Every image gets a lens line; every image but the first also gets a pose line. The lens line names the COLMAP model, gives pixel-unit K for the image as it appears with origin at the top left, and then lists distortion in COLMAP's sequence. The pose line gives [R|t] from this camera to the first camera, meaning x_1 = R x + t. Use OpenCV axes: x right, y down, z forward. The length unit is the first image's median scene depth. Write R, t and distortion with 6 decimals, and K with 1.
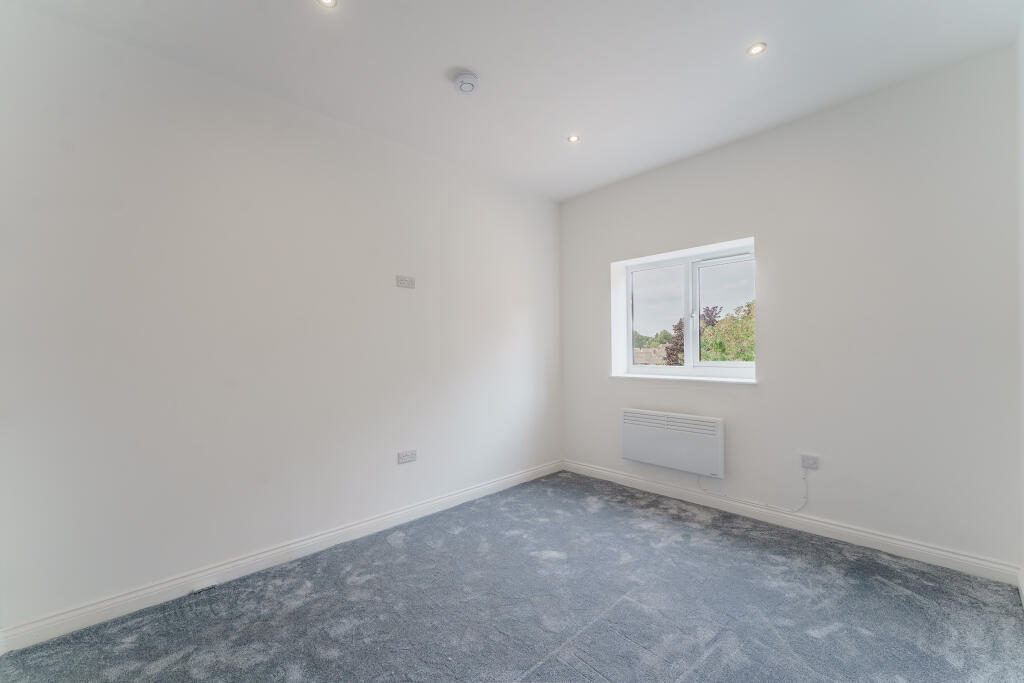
lens RADIAL K [[413.3, 0, 508.2], [0, 413.3, 351.0], [0, 0, 1]] dist [-0.000657, 0.000235]
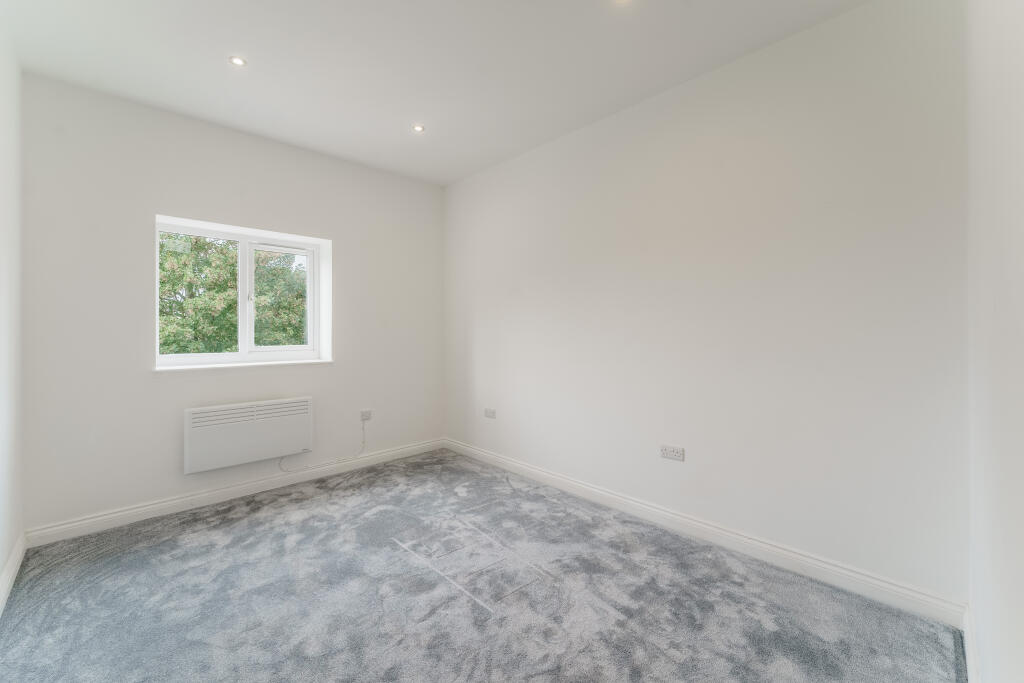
lens RADIAL K [[413.3, 0, 507.6], [0, 413.3, 332.1], [0, 0, 1]] dist [-0.000657, 0.000235]
pose [[-0.000789, 0.005710, 0.999983, -0.593430], [0.007518, 0.999955, -0.005704, 0.001986], [-0.999971, 0.007513, -0.000832, 0.476607]]
